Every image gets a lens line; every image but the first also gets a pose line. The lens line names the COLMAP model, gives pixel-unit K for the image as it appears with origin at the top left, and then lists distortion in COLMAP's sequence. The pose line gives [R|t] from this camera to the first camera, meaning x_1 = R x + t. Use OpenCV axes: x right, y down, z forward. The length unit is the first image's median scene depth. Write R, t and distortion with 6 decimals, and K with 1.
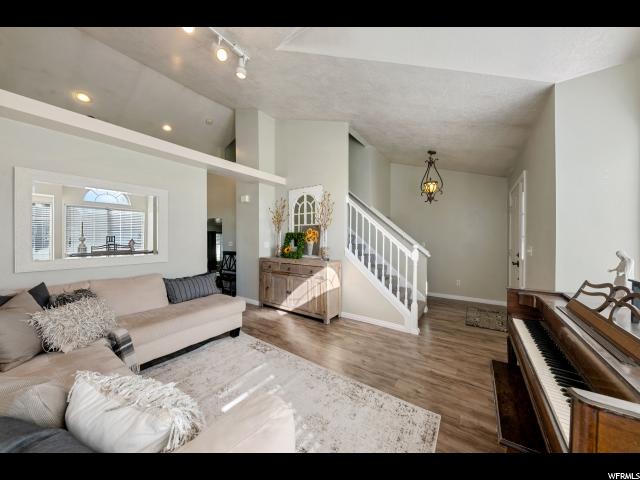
lens RADIAL K [[222.1, 0, 319.1], [0, 222.1, 239.5], [0, 0, 1]] dist [0.000792, 0.000040]
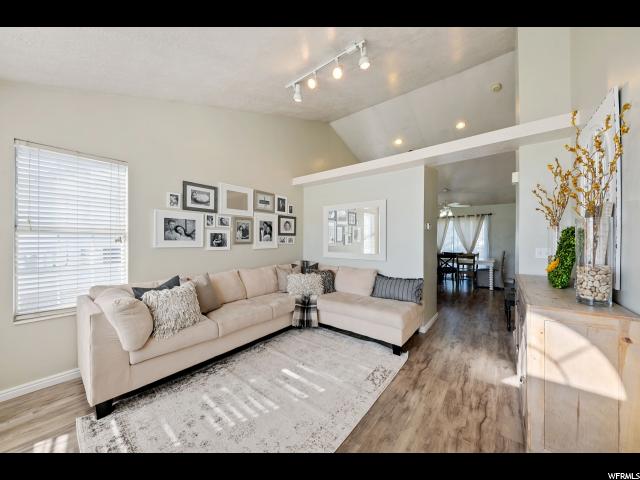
lens RADIAL K [[226.0, 0, 319.1], [0, 226.0, 240.8], [0, 0, 1]] dist [0.001200, -0.000001]
pose [[-0.074540, -0.003550, -0.997212, 0.534756], [-0.009364, 0.999952, -0.002860, 0.001116], [0.997174, 0.009125, -0.074570, 0.777355]]
